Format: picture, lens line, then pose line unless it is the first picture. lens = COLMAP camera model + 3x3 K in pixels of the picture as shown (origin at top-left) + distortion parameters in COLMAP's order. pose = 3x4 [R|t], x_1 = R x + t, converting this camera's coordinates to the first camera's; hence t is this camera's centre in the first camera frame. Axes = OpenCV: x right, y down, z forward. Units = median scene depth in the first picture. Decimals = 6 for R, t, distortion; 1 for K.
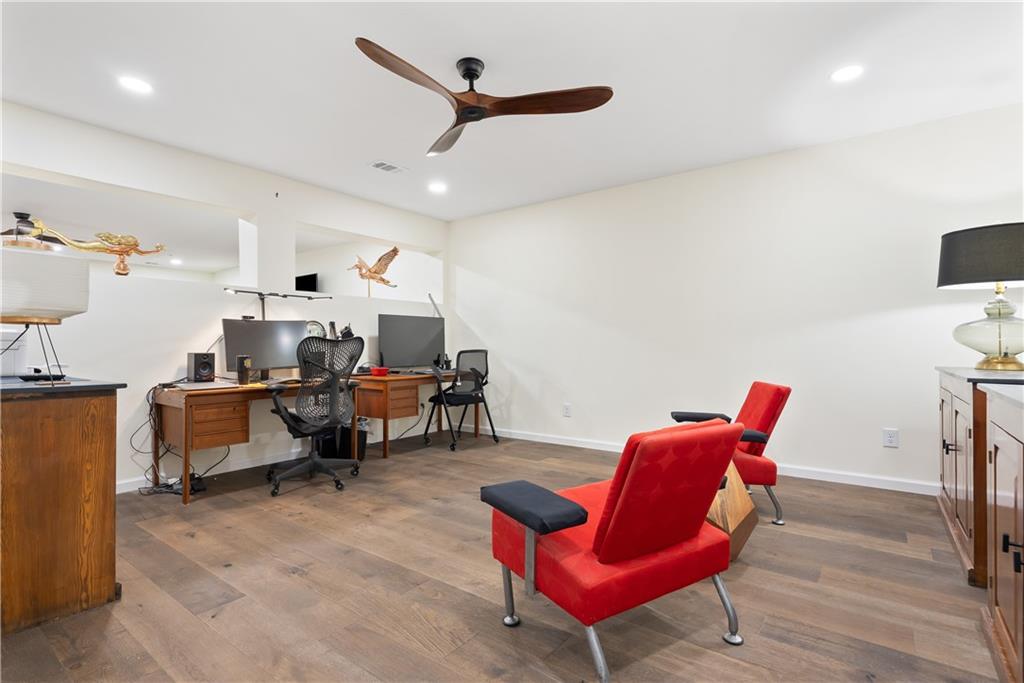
lens RADIAL K [[494.2, 0, 512.0], [0, 494.2, 341.5], [0, 0, 1]] dist [-0.000165, -0.000032]
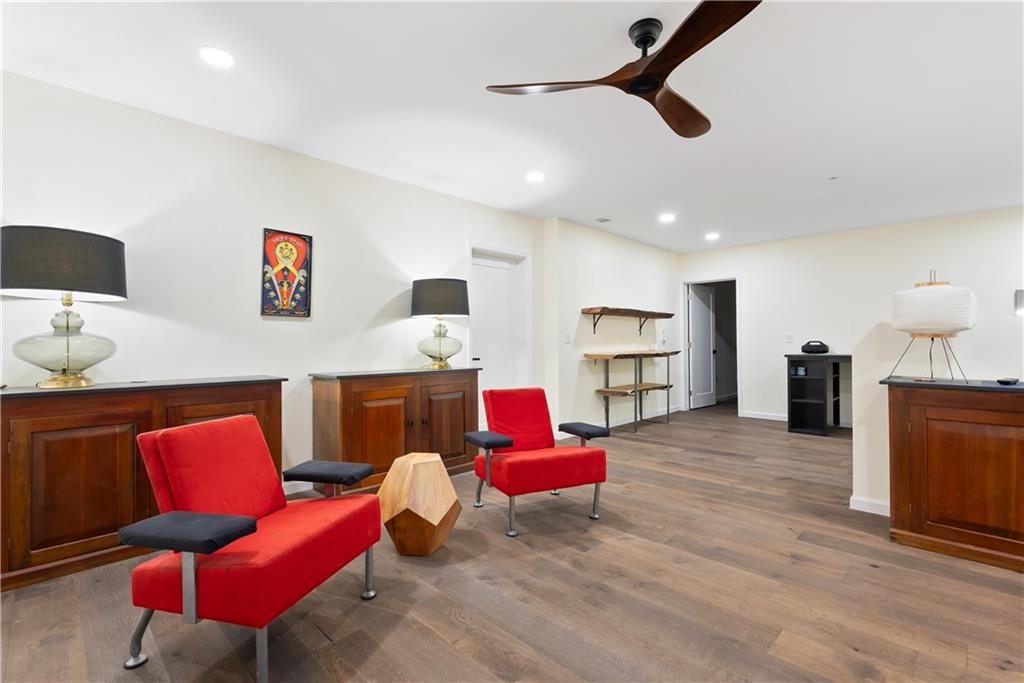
lens RADIAL K [[466.6, 0, 509.4], [0, 466.6, 329.9], [0, 0, 1]] dist [-0.000527, 0.000075]
pose [[-0.992328, 0.010177, 0.123216, 0.066883], [0.007249, 0.999681, -0.024186, -0.029073], [-0.123423, -0.023107, -0.992085, 2.120410]]
